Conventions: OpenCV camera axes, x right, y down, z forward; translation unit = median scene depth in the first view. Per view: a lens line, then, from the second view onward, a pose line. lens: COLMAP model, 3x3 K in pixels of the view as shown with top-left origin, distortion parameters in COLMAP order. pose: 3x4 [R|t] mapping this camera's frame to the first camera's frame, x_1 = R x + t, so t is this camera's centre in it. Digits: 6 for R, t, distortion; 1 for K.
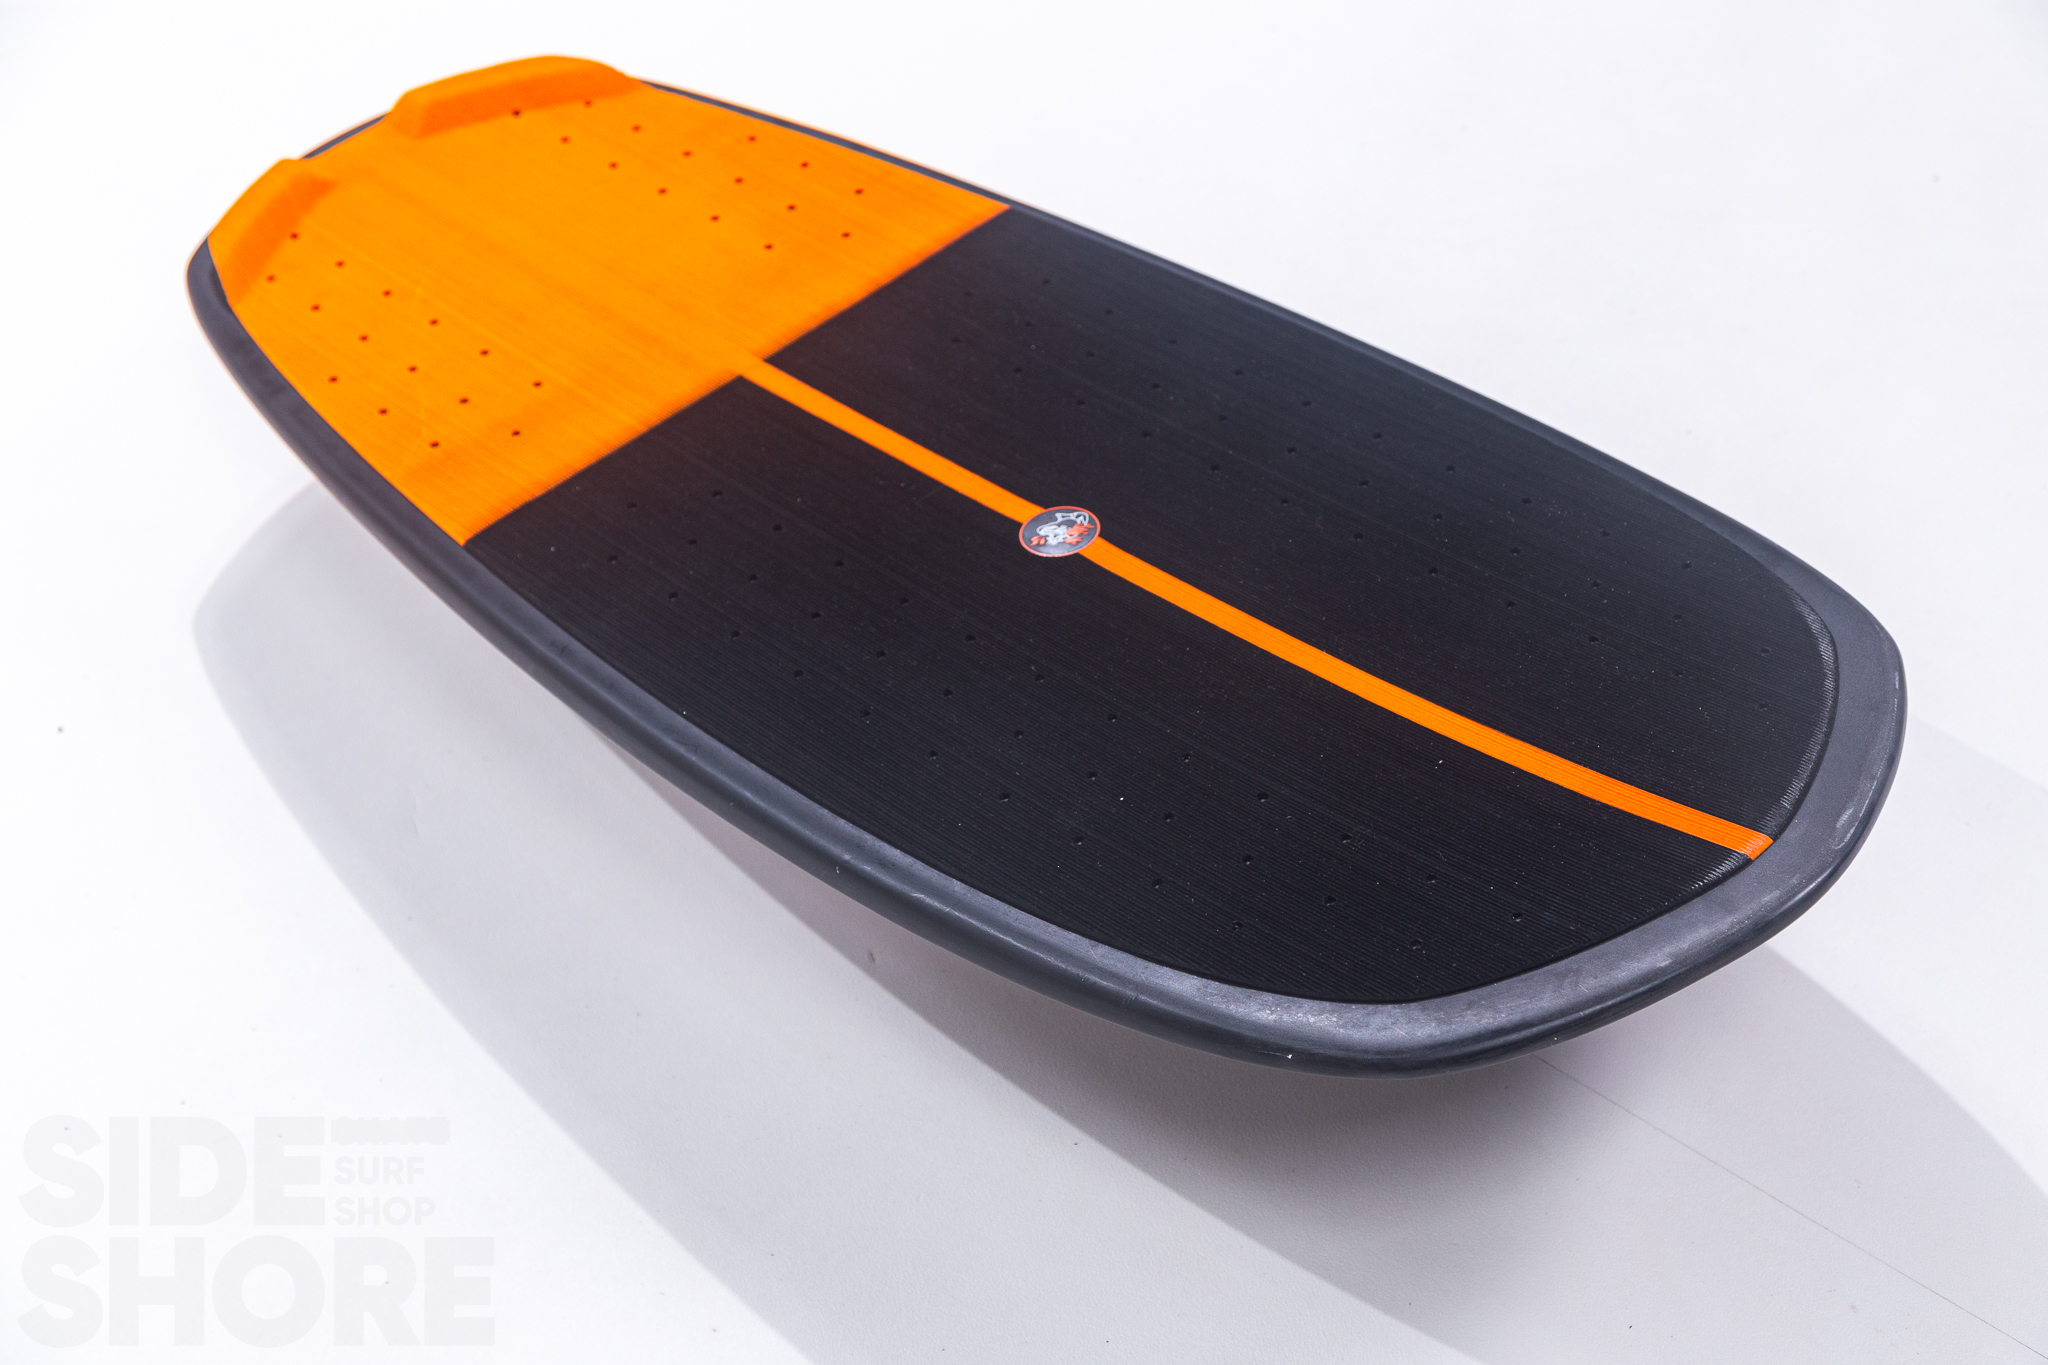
lens RADIAL K [[3425.0, 0, 1021.6], [0, 3425.0, 686.2], [0, 0, 1]] dist [0.073447, 0.000000]
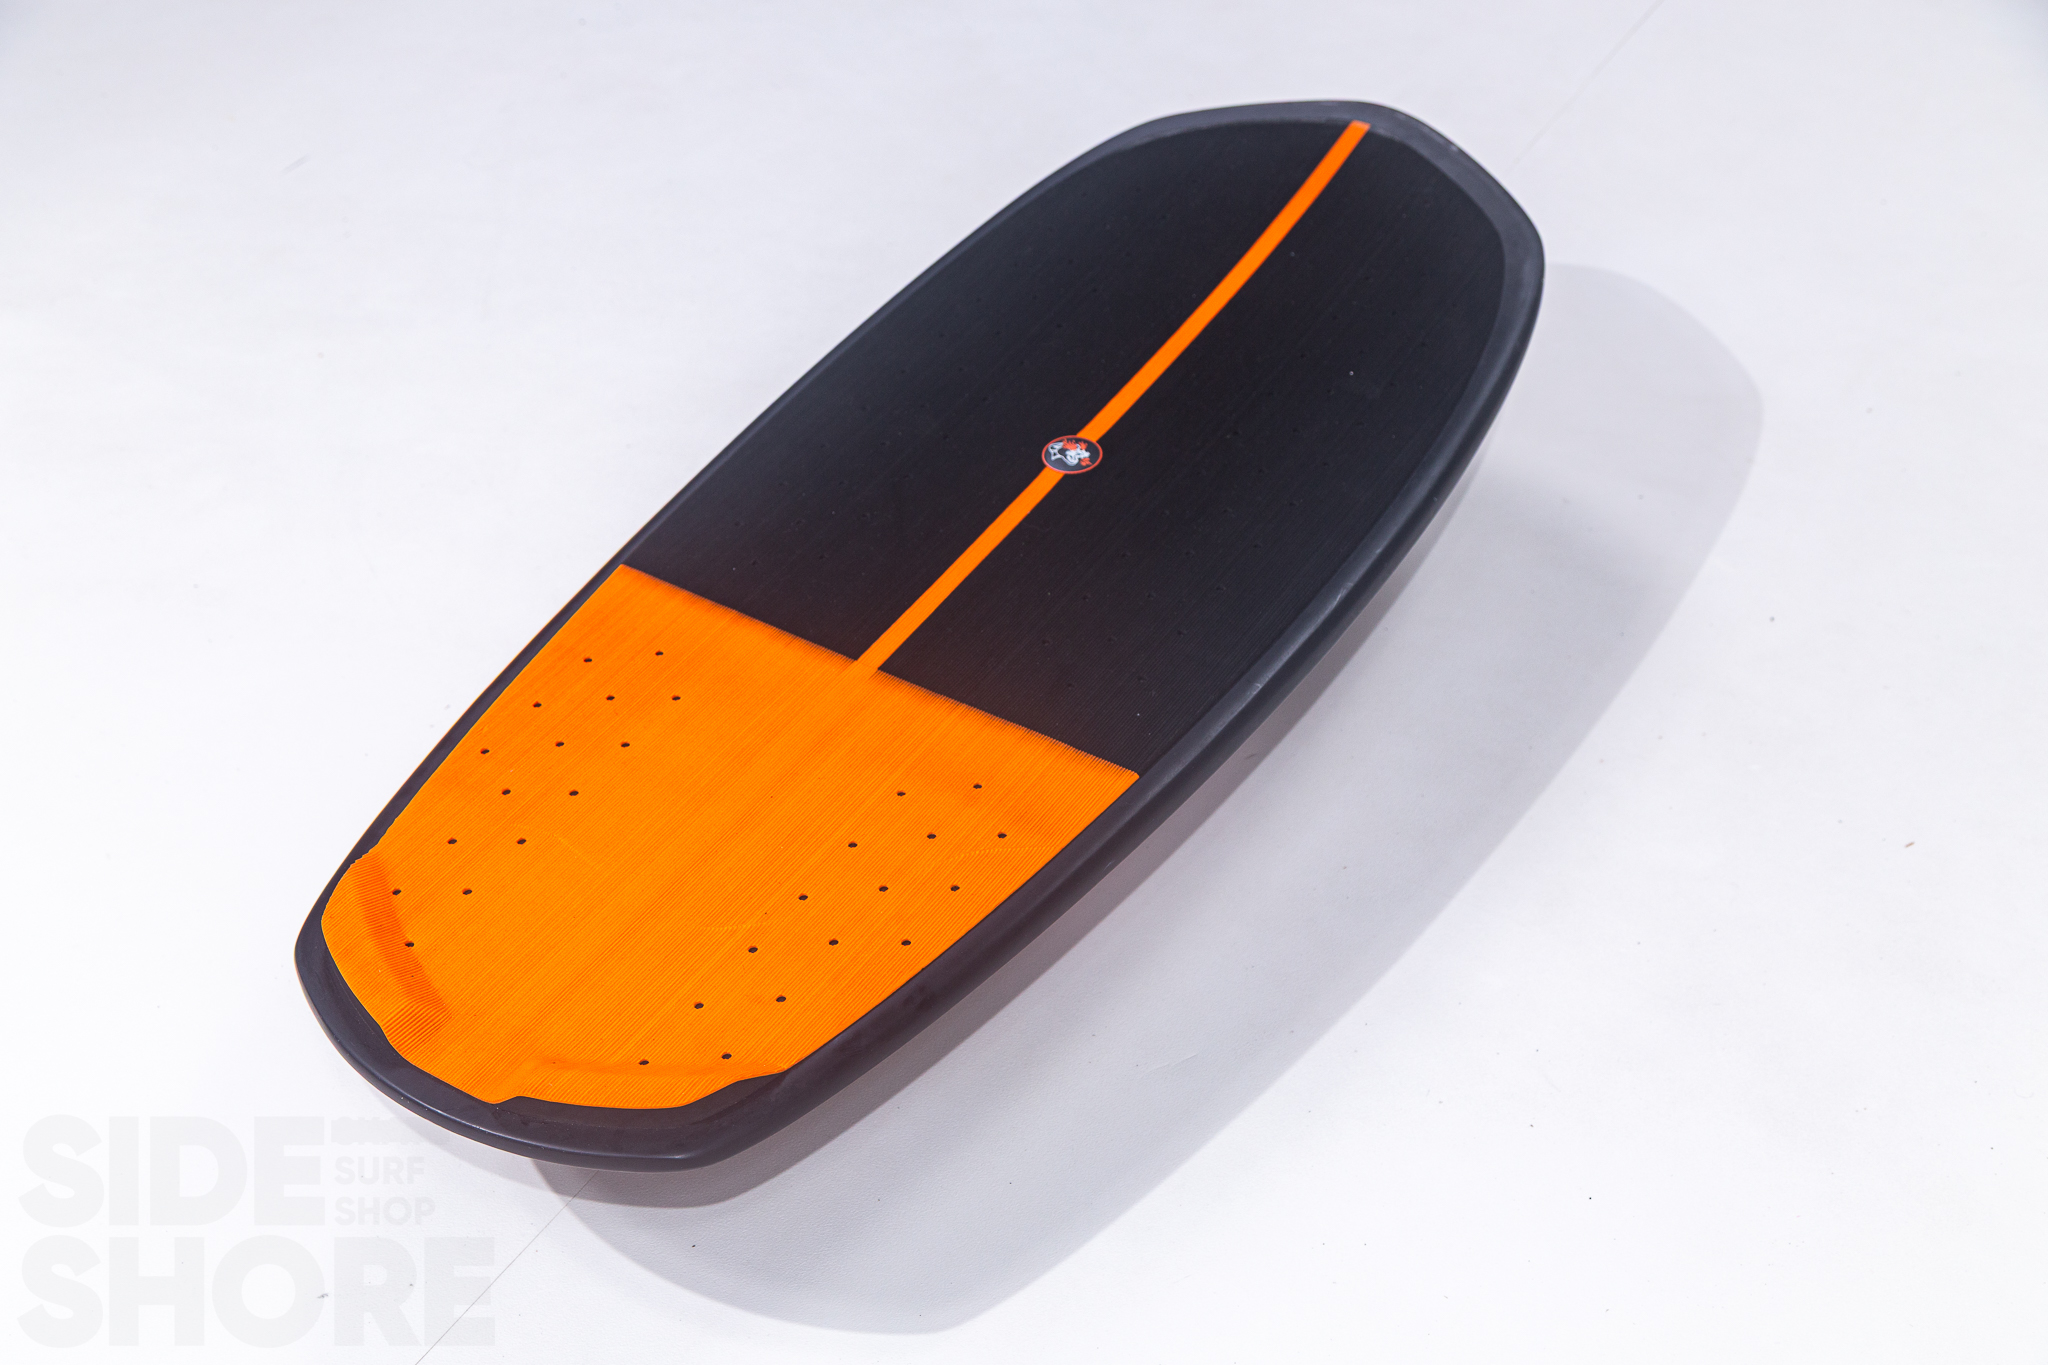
lens RADIAL K [[2682.5, 0, 1025.7], [0, 2682.5, 683.6], [0, 0, 1]] dist [-0.028543, 0.000000]
pose [[-0.254162, -0.525367, 0.812029, -0.855987], [0.669629, 0.510222, 0.539695, -0.559299], [-0.697853, 0.680928, 0.222122, 0.808126]]
